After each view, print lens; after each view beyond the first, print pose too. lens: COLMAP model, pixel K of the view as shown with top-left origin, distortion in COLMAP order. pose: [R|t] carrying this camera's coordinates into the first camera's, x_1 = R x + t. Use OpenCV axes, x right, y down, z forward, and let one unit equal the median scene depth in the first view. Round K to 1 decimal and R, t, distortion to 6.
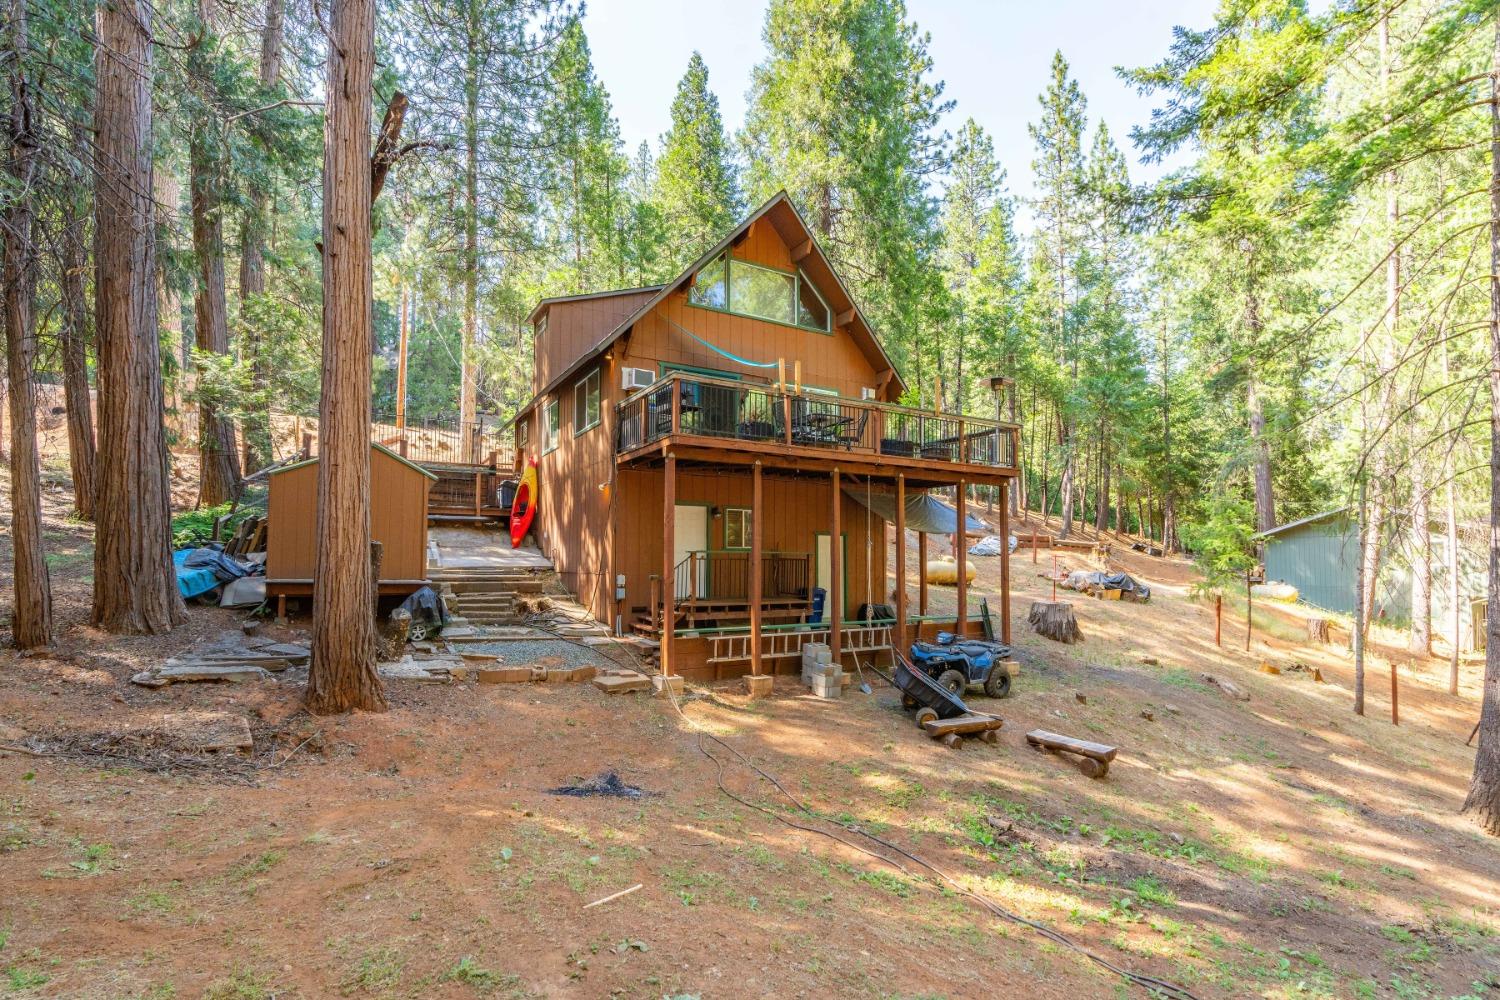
lens RADIAL K [[680.9, 0, 764.5], [0, 680.9, 562.8], [0, 0, 1]] dist [-0.008098, 0.002275]
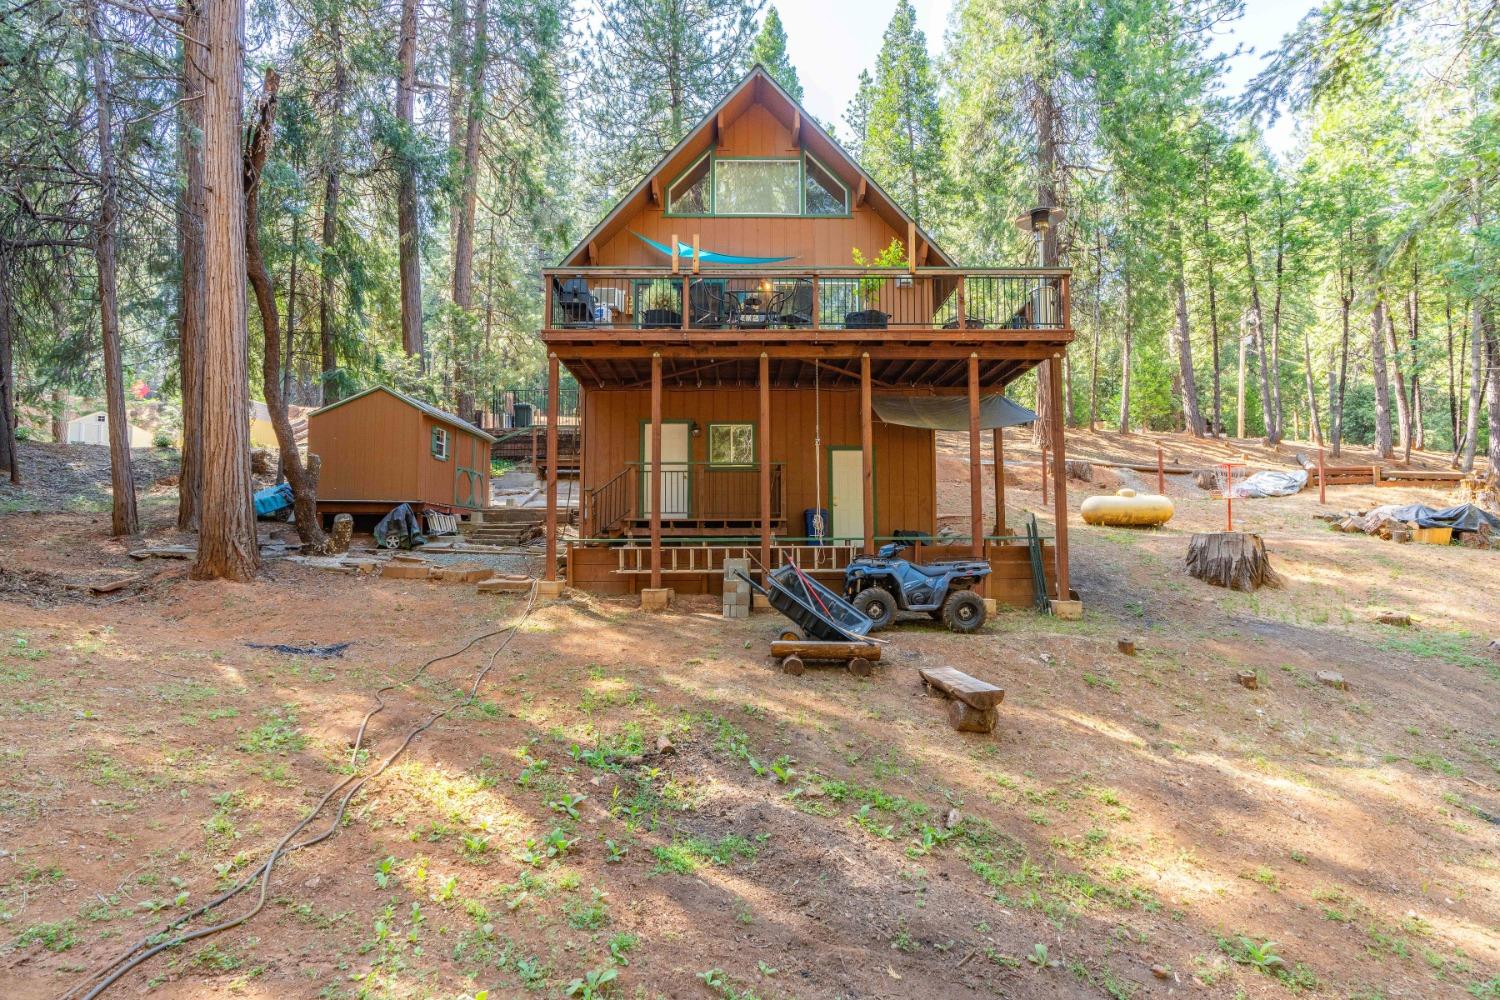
lens RADIAL K [[680.9, 0, 708.9], [0, 680.9, 528.6], [0, 0, 1]] dist [-0.008098, 0.002275]
pose [[0.871828, -0.023910, -0.489228, 0.482617], [0.007696, 0.999353, -0.035128, 0.116467], [0.489752, 0.026860, 0.871448, 0.251144]]
